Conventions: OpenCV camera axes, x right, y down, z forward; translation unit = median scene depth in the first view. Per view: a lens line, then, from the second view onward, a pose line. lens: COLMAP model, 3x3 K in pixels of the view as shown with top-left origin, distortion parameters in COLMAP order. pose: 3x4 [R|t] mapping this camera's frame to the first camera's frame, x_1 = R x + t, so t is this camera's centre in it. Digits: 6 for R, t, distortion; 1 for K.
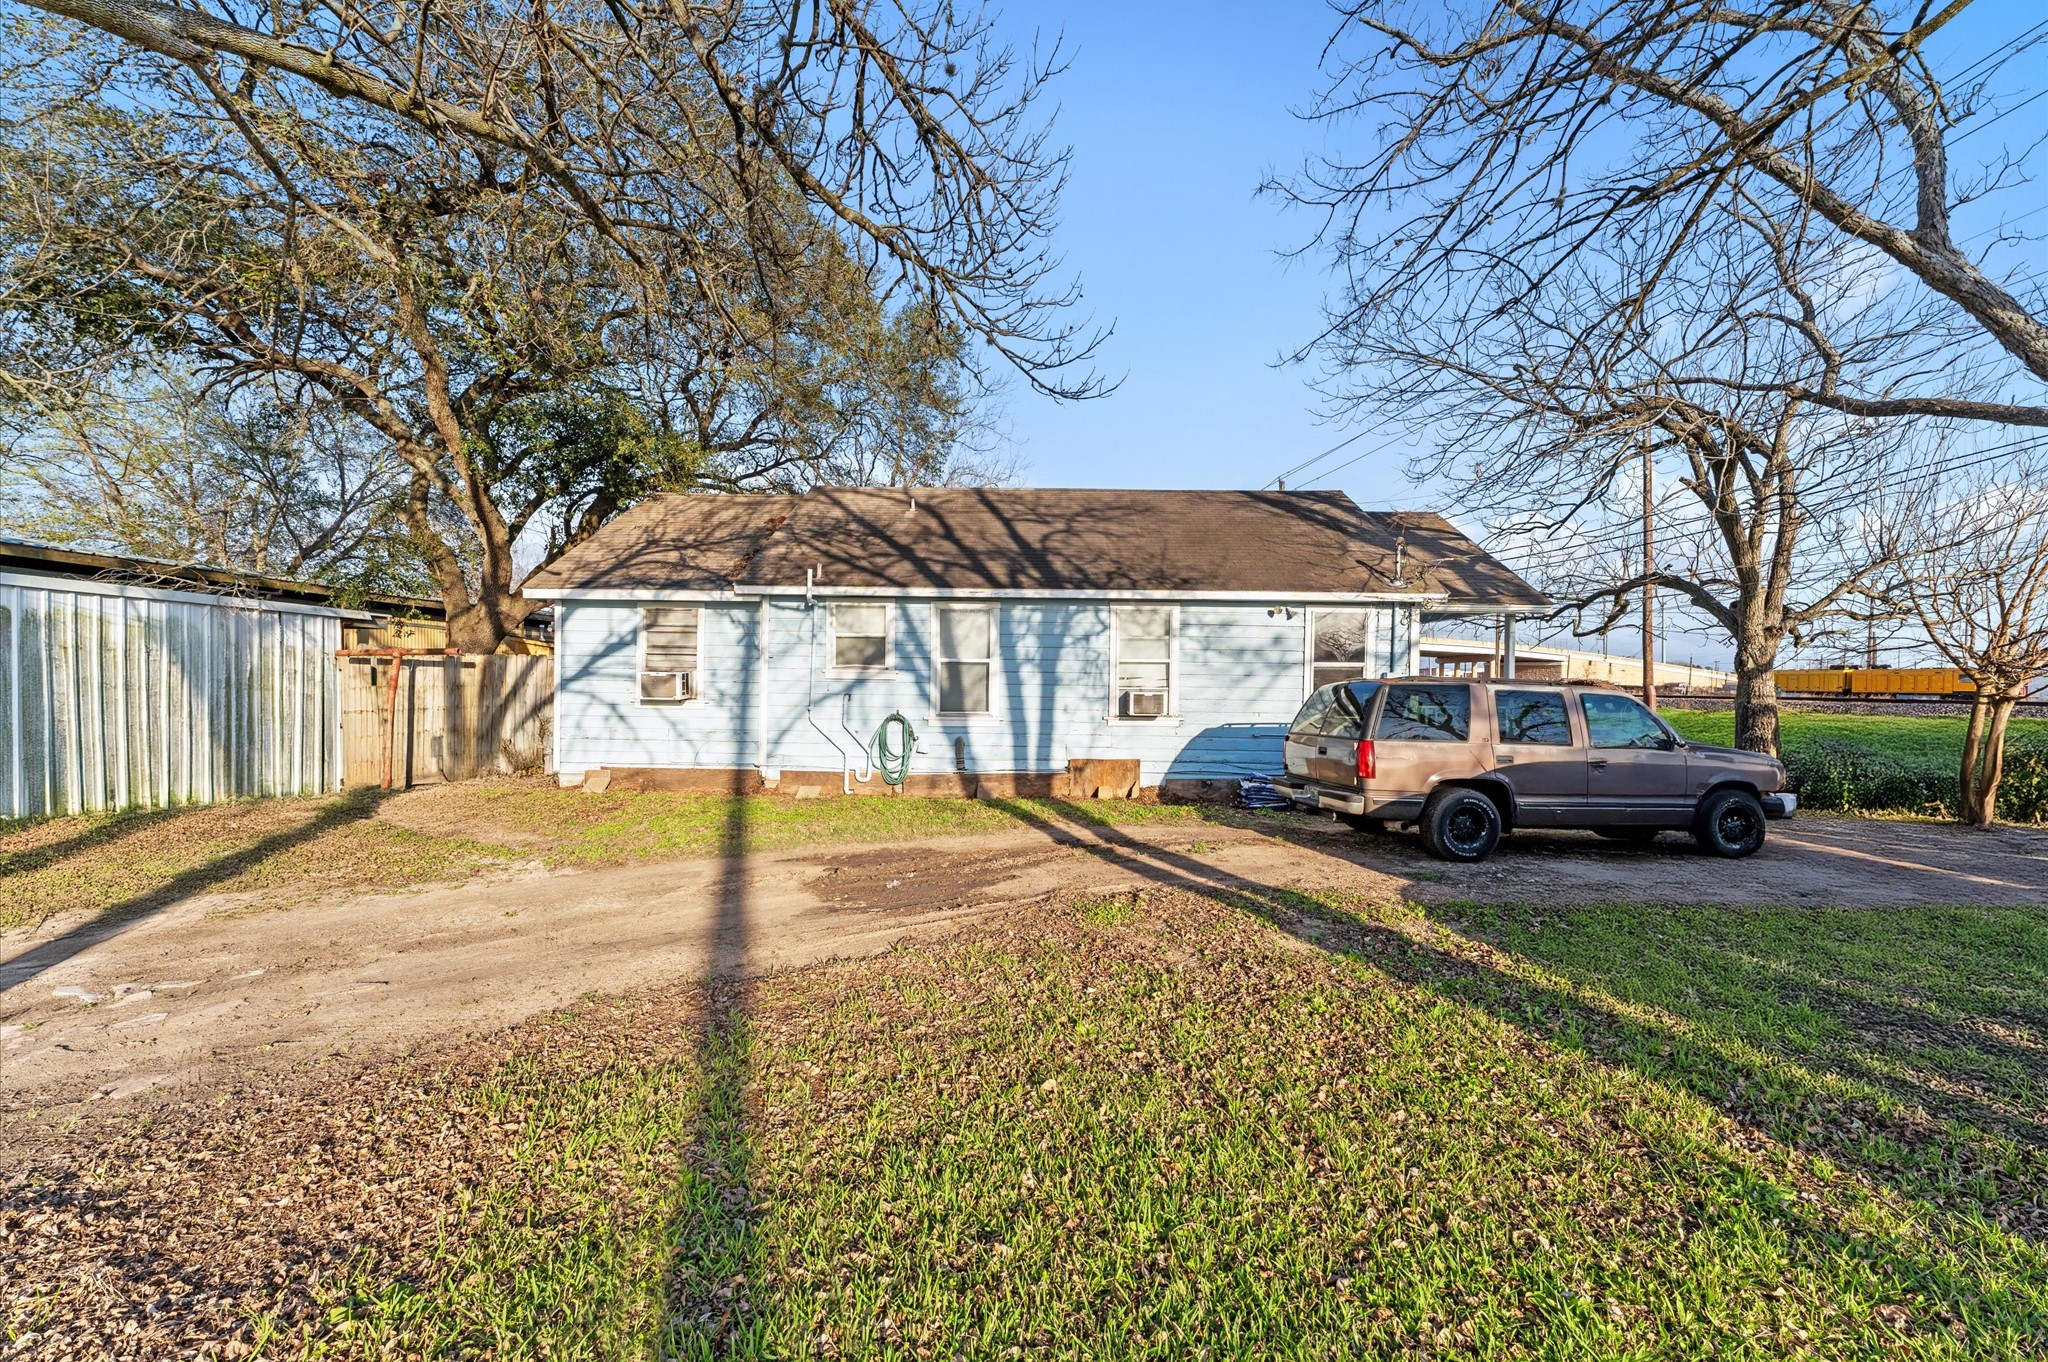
lens RADIAL K [[820.4, 0, 1019.6], [0, 820.4, 707.6], [0, 0, 1]] dist [0.000905, 0.000223]
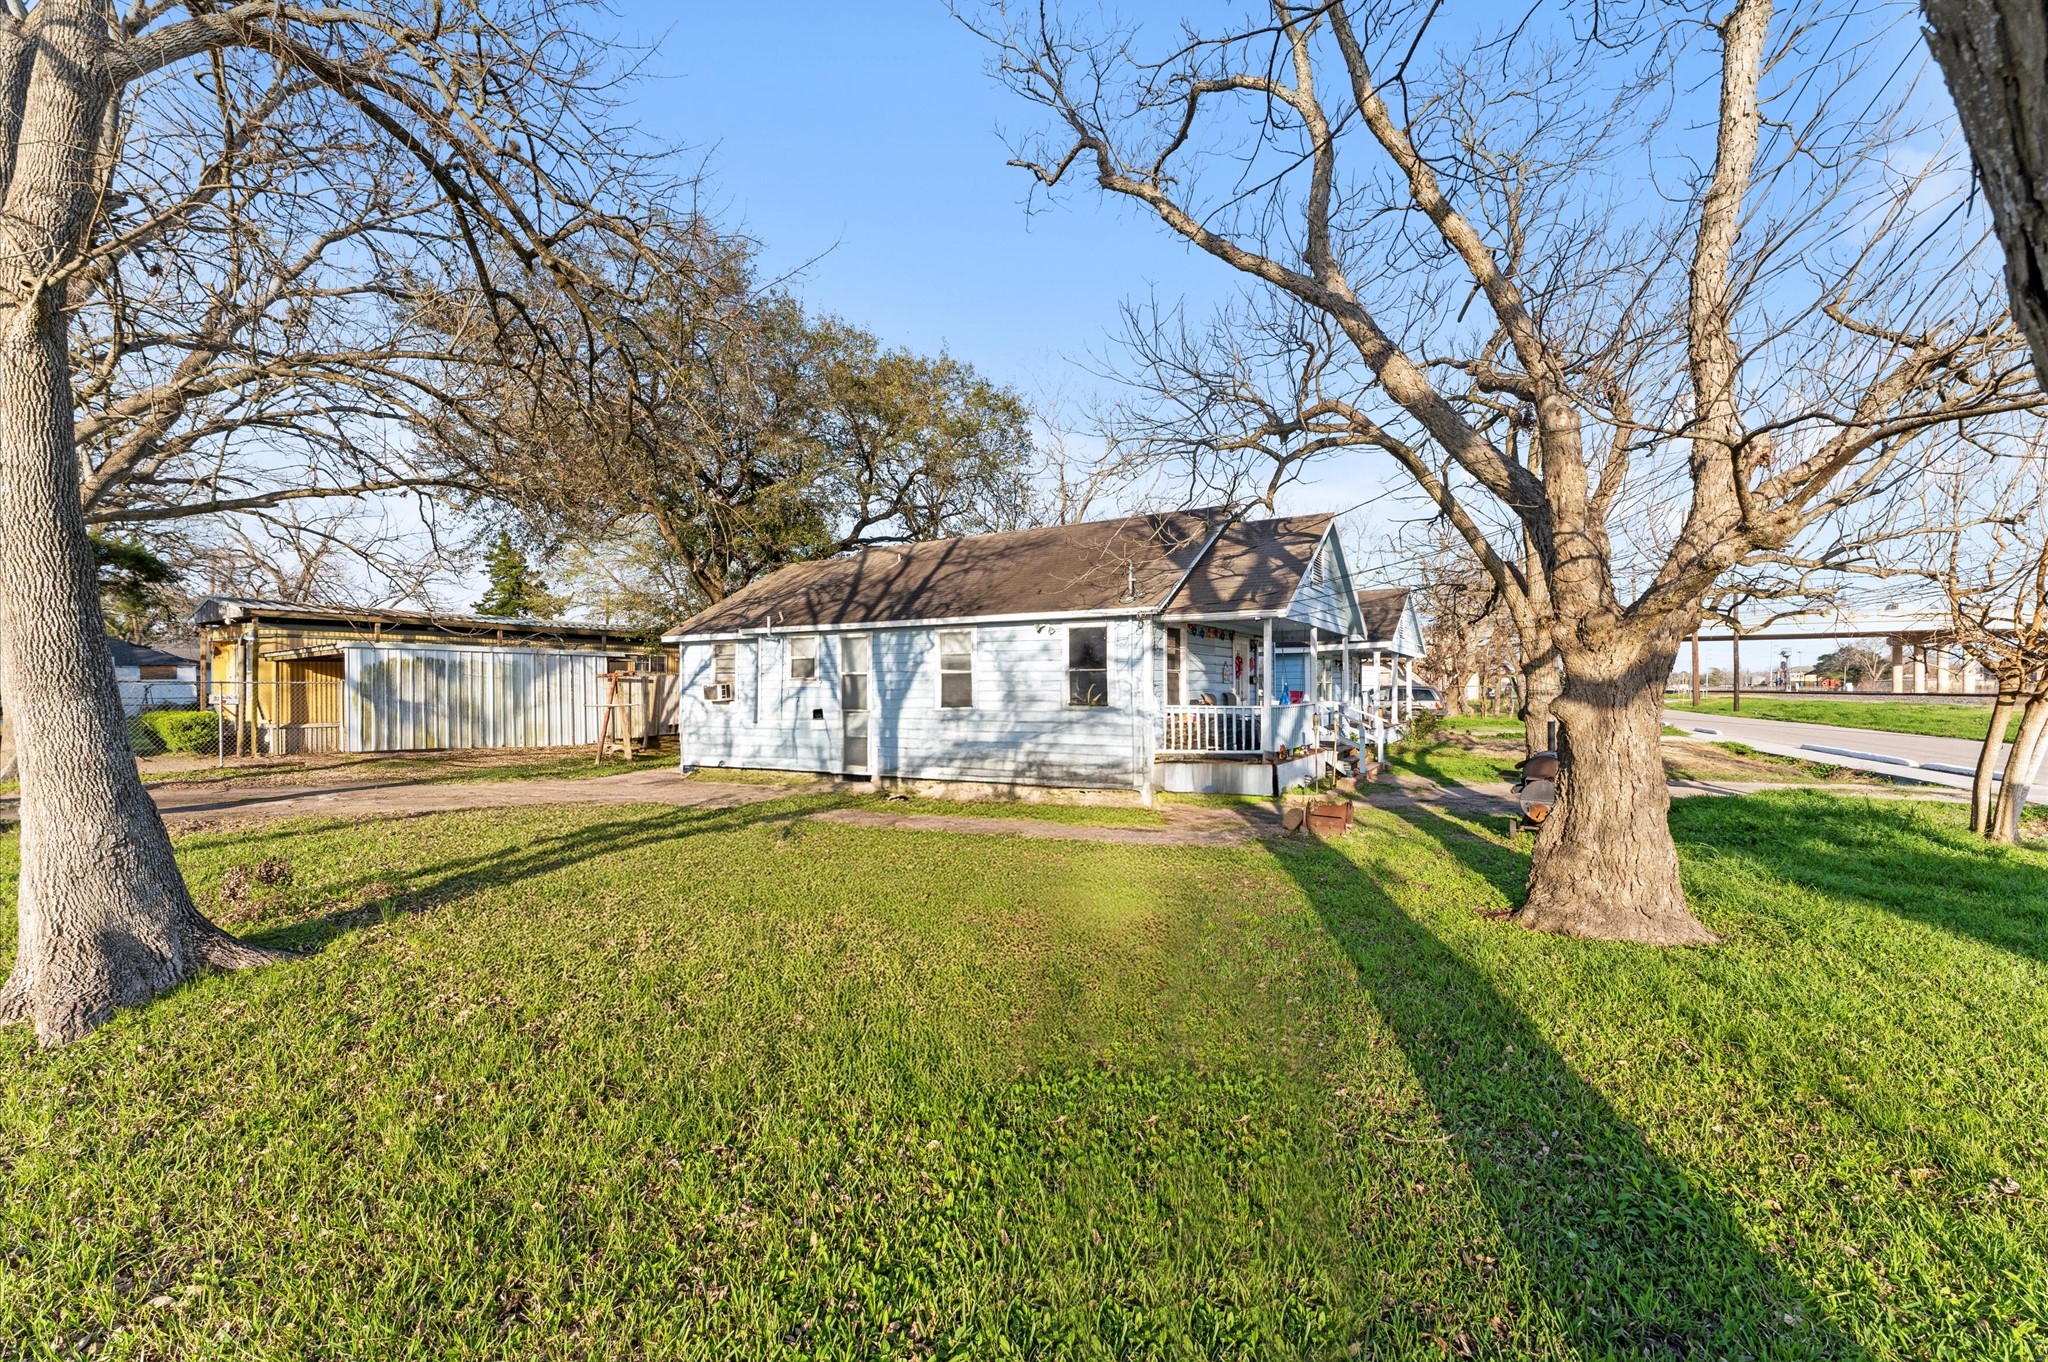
lens RADIAL K [[820.4, 0, 1019.6], [0, 820.4, 707.6], [0, 0, 1]] dist [0.000905, 0.000223]
pose [[0.851906, 0.000183, -0.523695, 0.947306], [-0.004836, 0.999960, -0.007517, 0.015540], [0.523673, 0.008936, 0.851873, -0.090721]]
